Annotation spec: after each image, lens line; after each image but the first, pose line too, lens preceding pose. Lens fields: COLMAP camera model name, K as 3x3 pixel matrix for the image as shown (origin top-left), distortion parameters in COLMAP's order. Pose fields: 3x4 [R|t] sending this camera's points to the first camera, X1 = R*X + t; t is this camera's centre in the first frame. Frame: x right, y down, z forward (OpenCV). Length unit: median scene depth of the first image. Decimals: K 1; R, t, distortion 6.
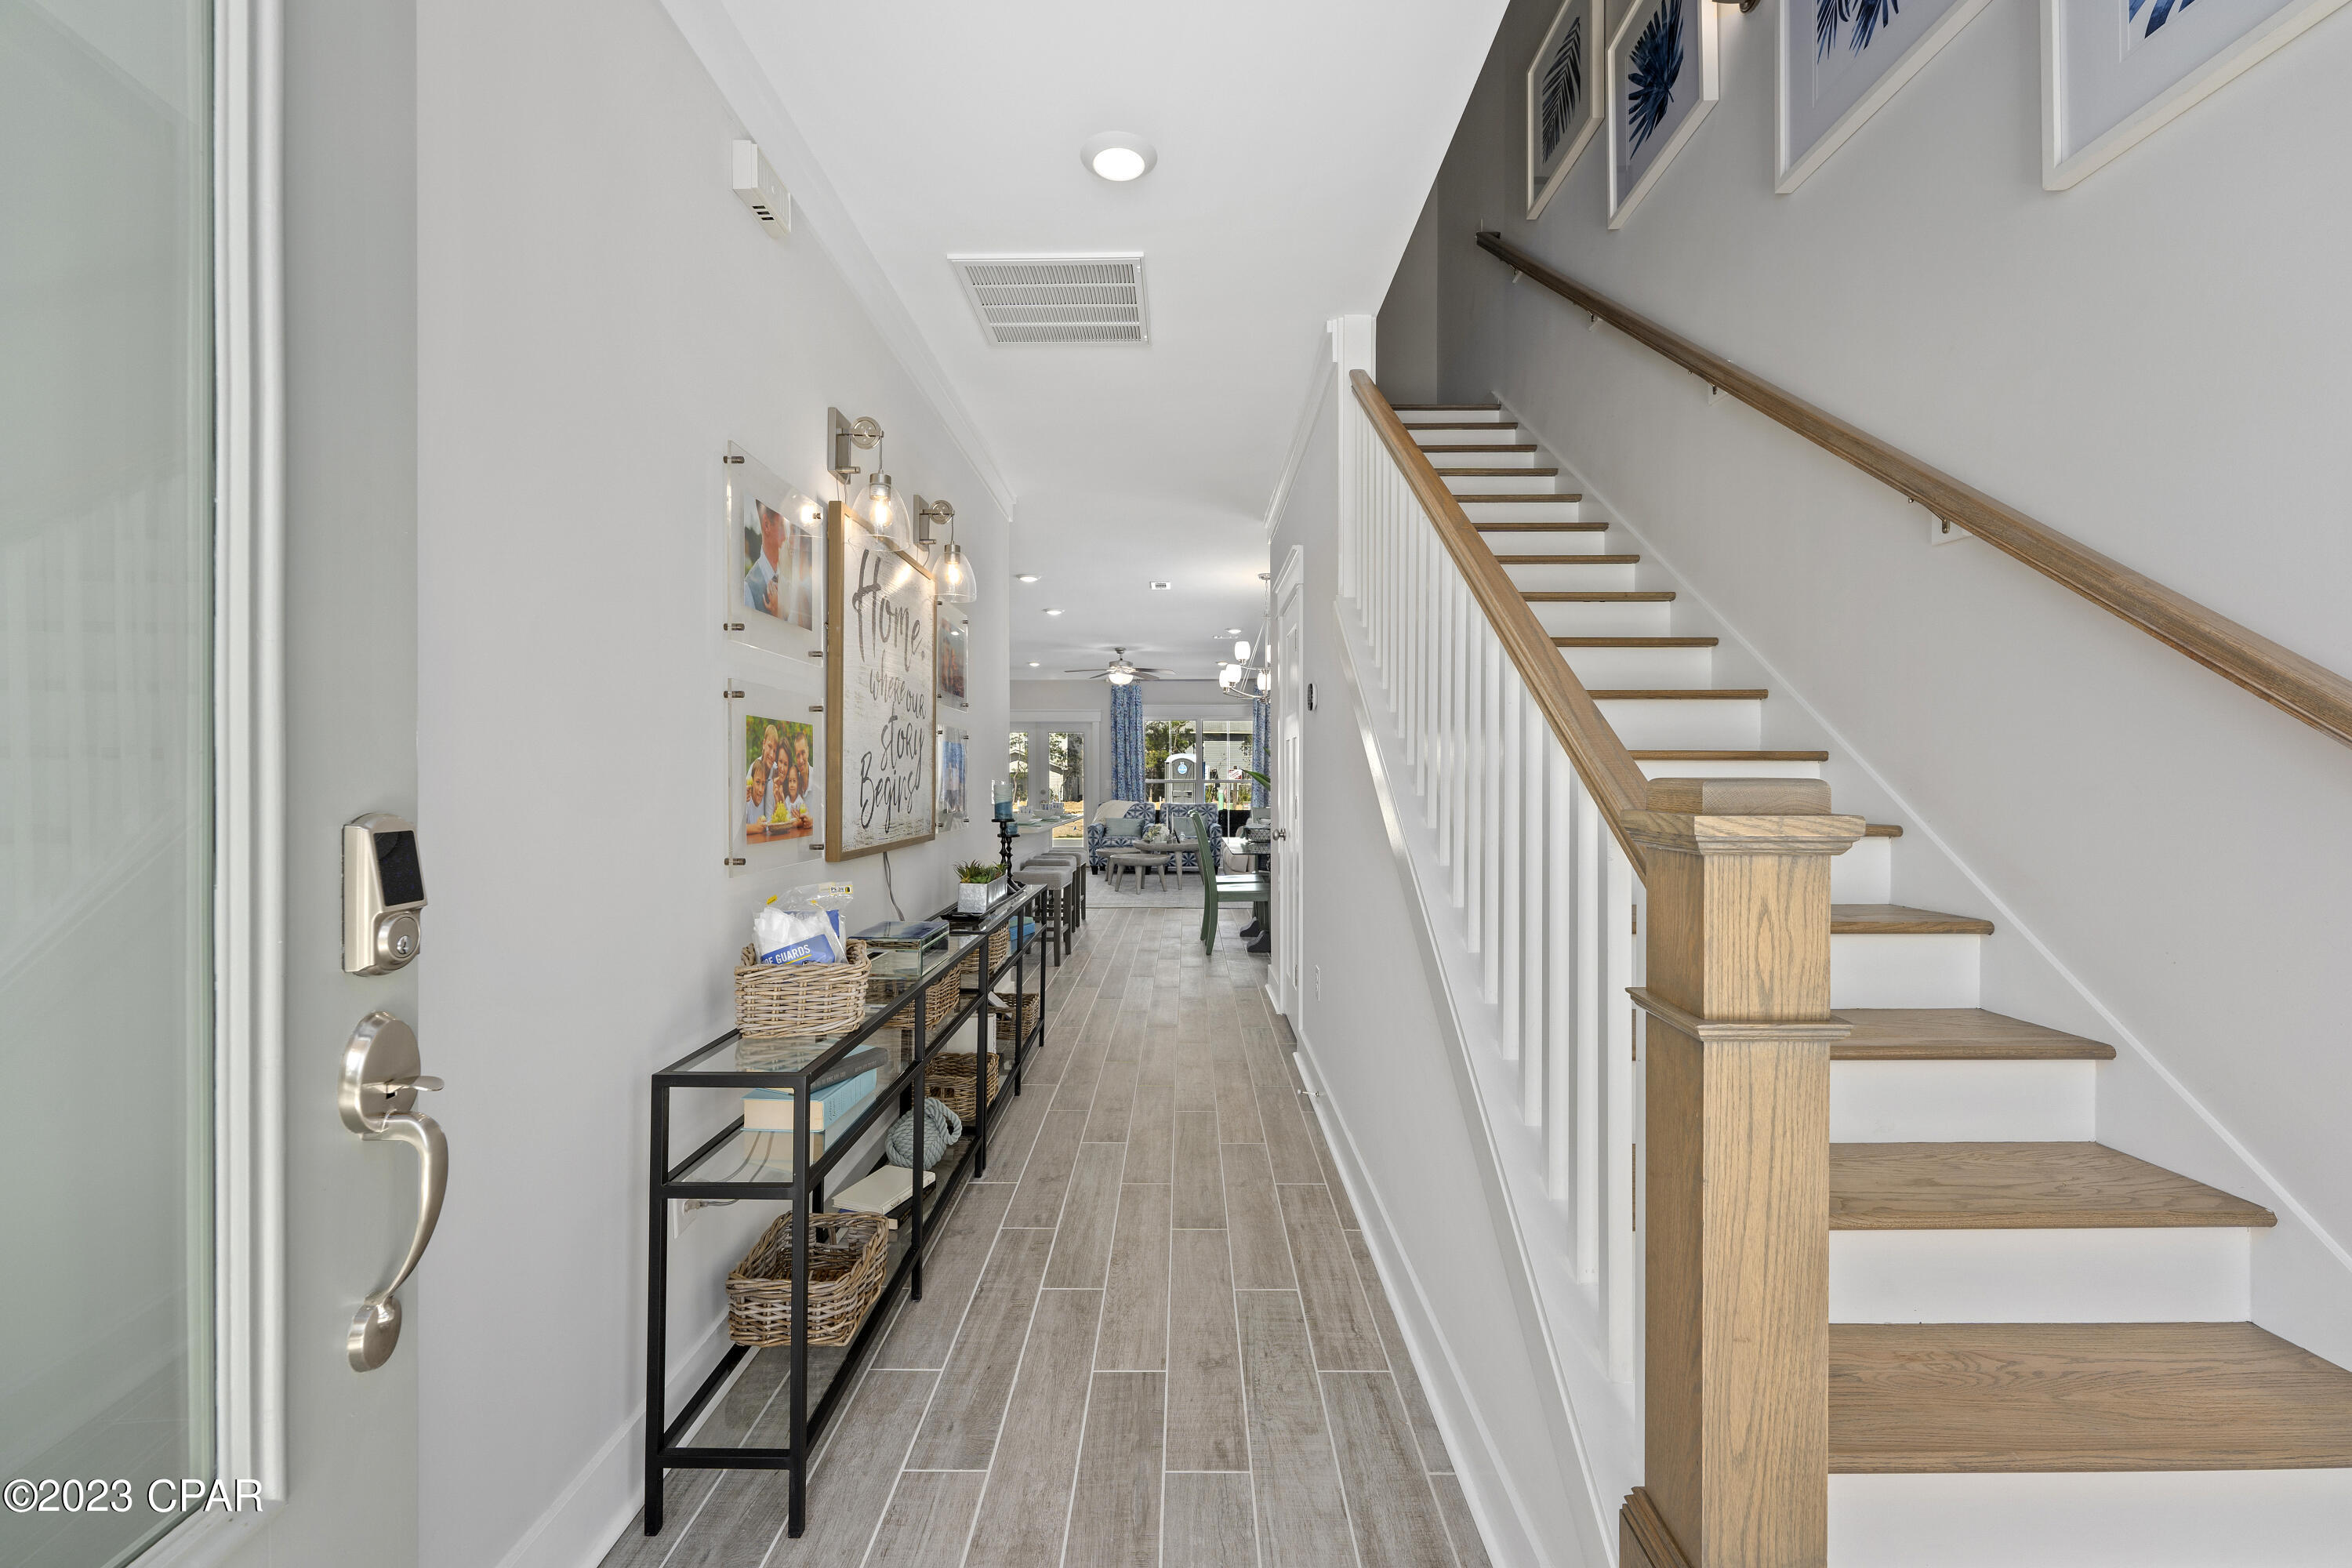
lens RADIAL K [[958.6, 0, 1177.5], [0, 958.6, 781.1], [0, 0, 1]] dist [-0.000006, -0.000002]
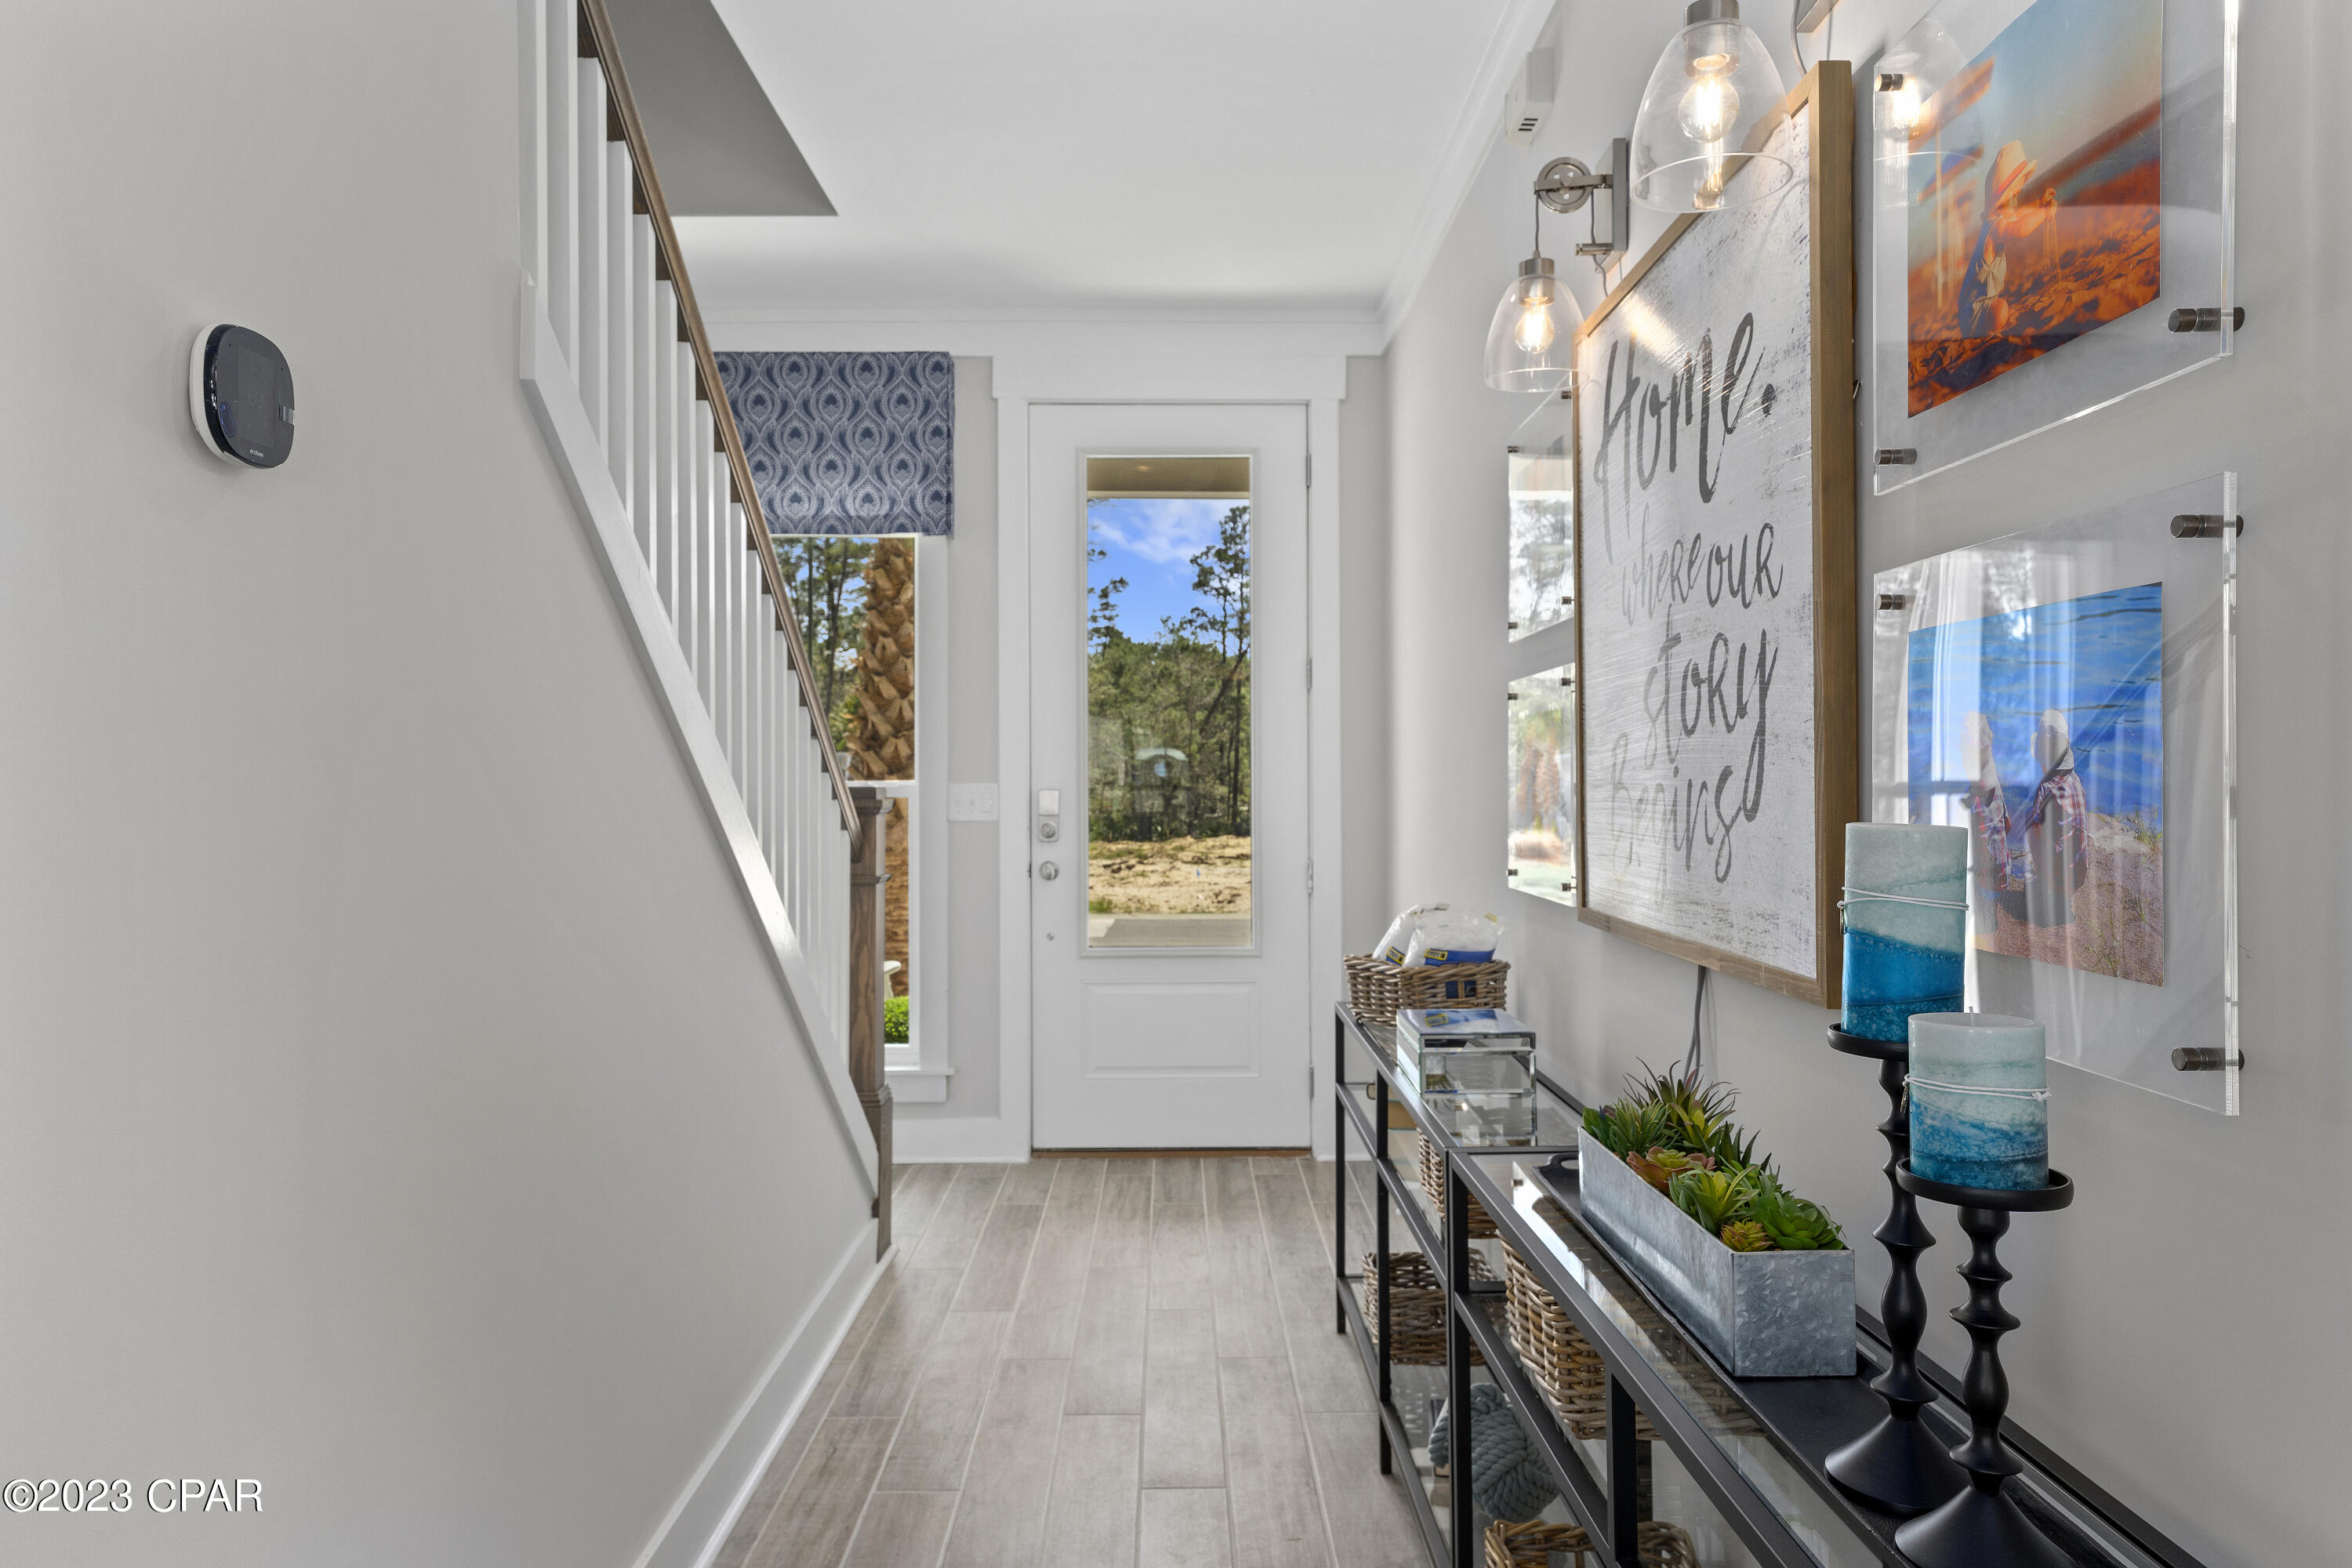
lens RADIAL K [[1555.5, 0, 1176.8], [0, 1555.5, 785.6], [0, 0, 1]] dist [0.007759, 0.001586]
pose [[-0.999876, 0.000823, -0.015697, -0.088888], [0.000768, 0.999994, 0.003489, -0.007819], [0.015700, 0.003477, -0.999871, 2.260989]]
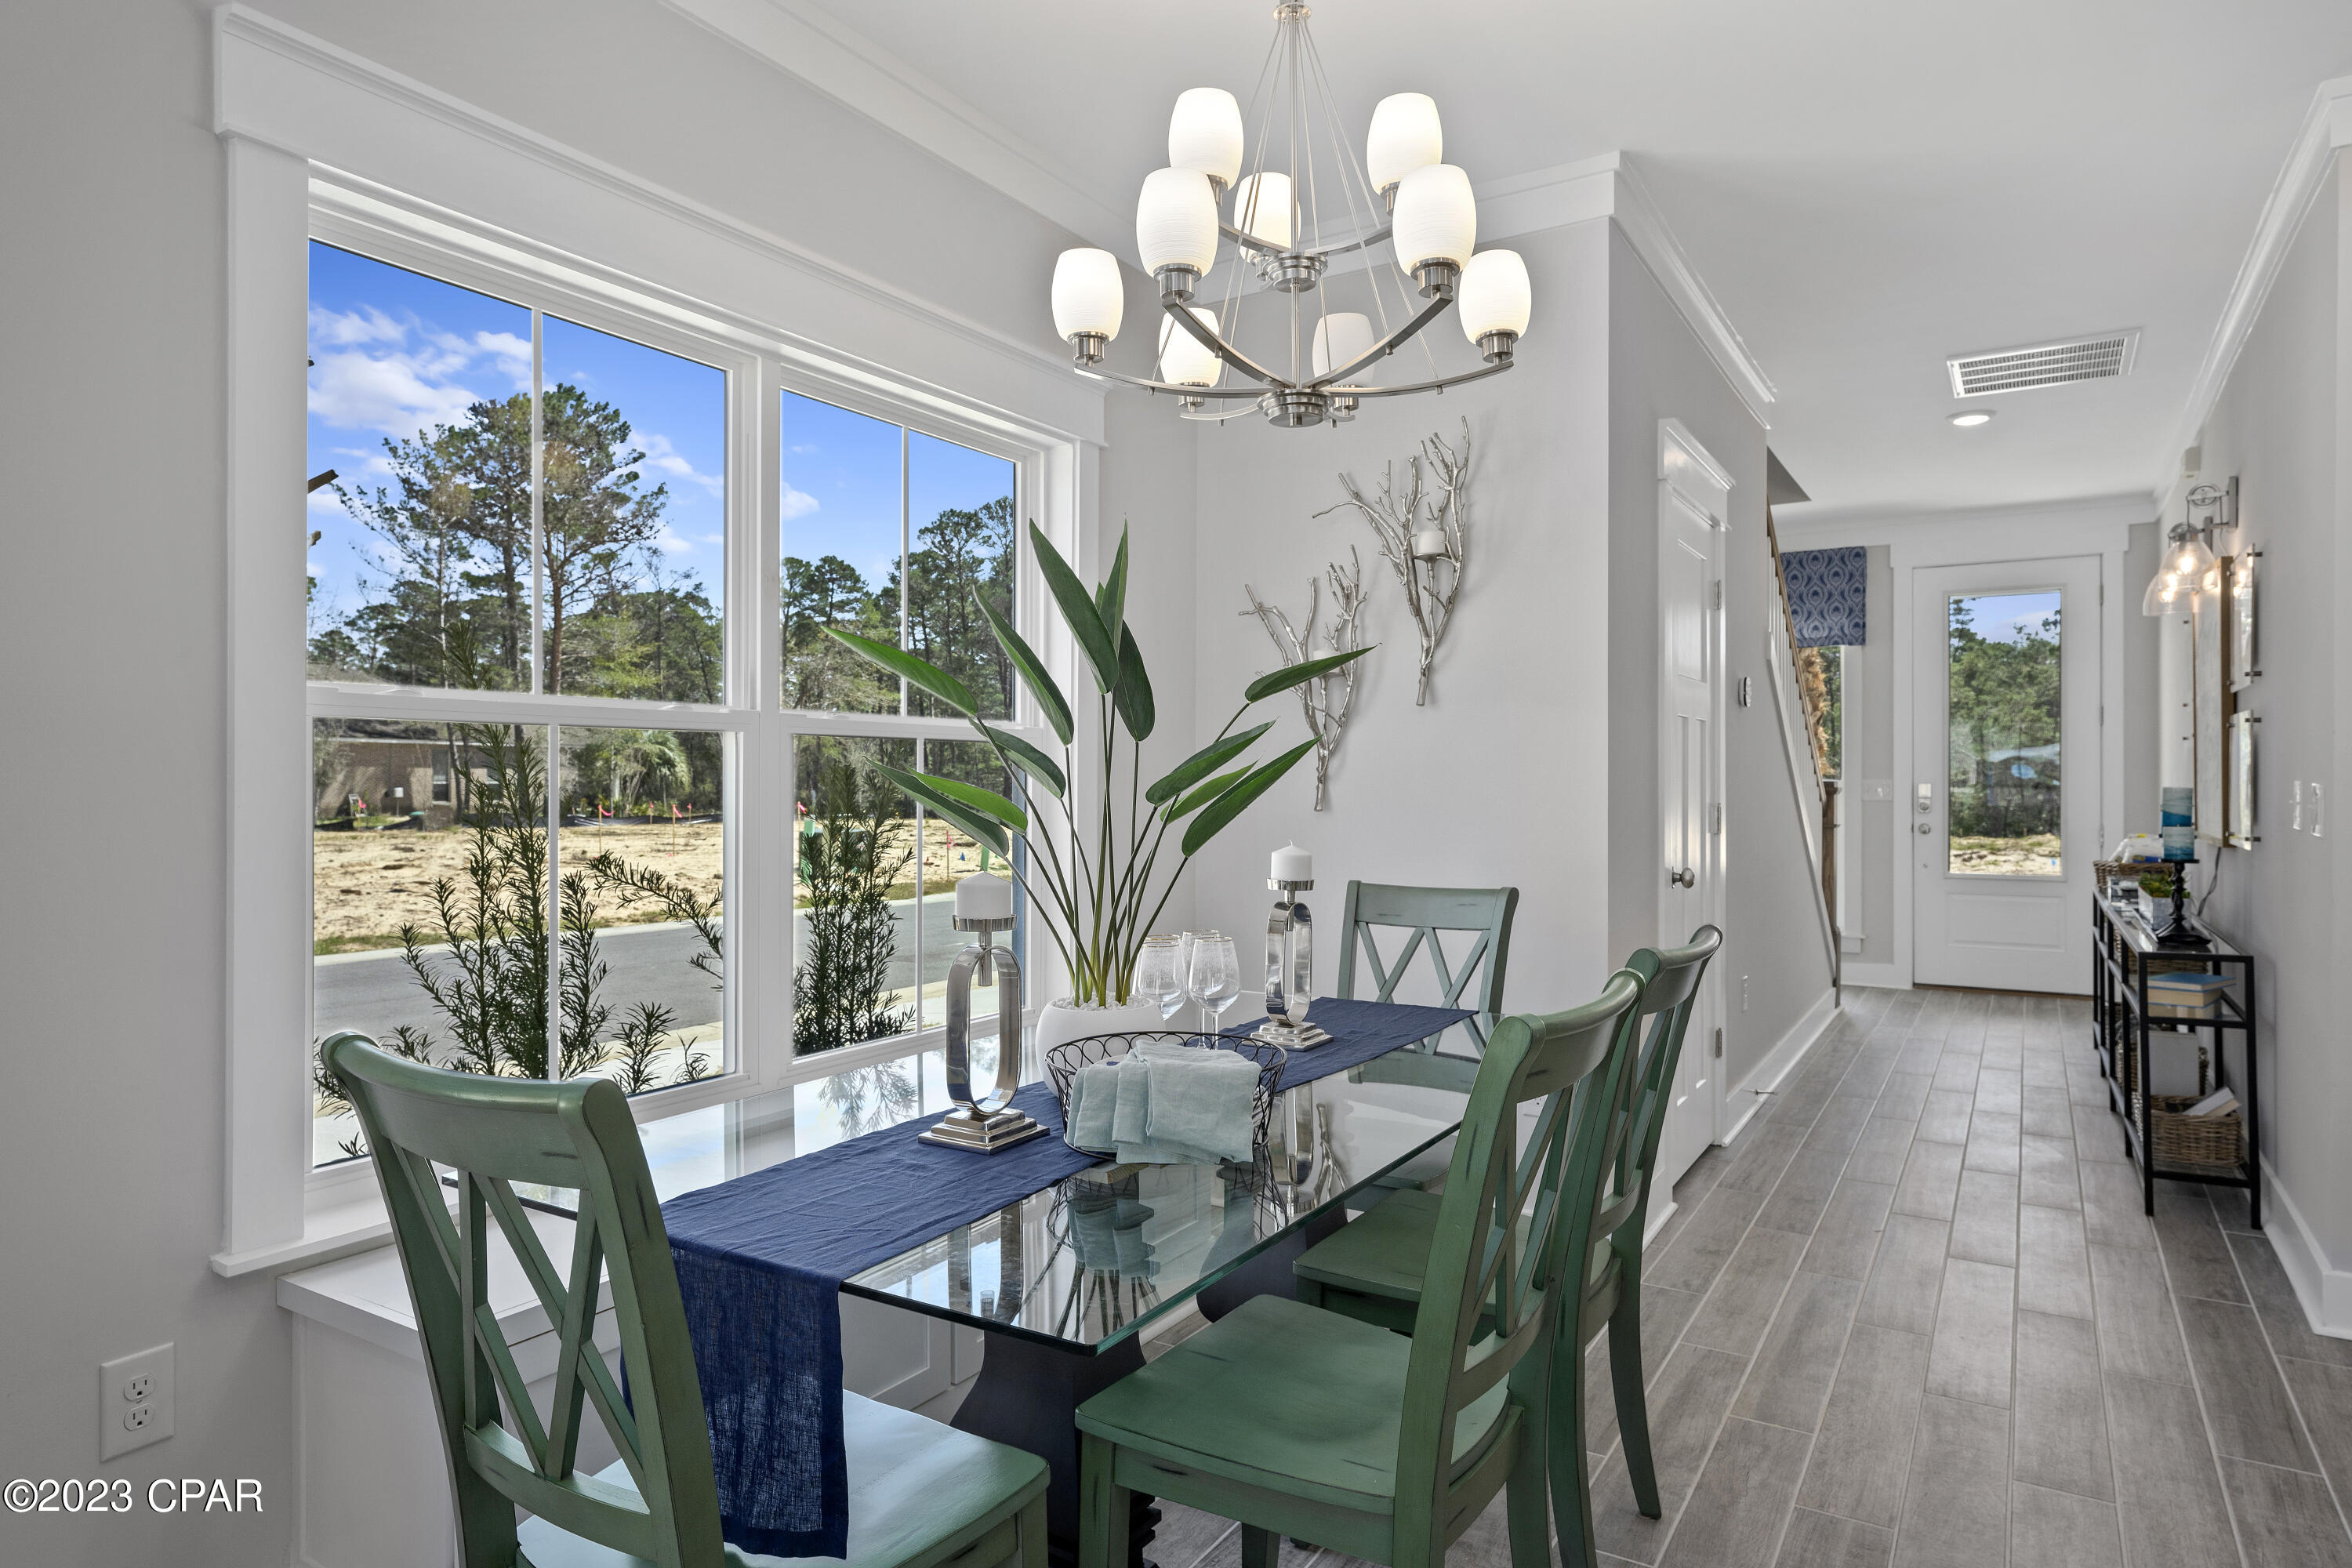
lens RADIAL K [[1362.9, 0, 1174.2], [0, 1362.9, 782.5], [0, 0, 1]] dist [0.005607, 0.000605]
pose [[-0.852891, -0.001824, 0.522086, -0.128763], [-0.000702, 0.999997, 0.002348, -0.003254], [-0.522089, 0.001636, -0.852890, 4.101864]]
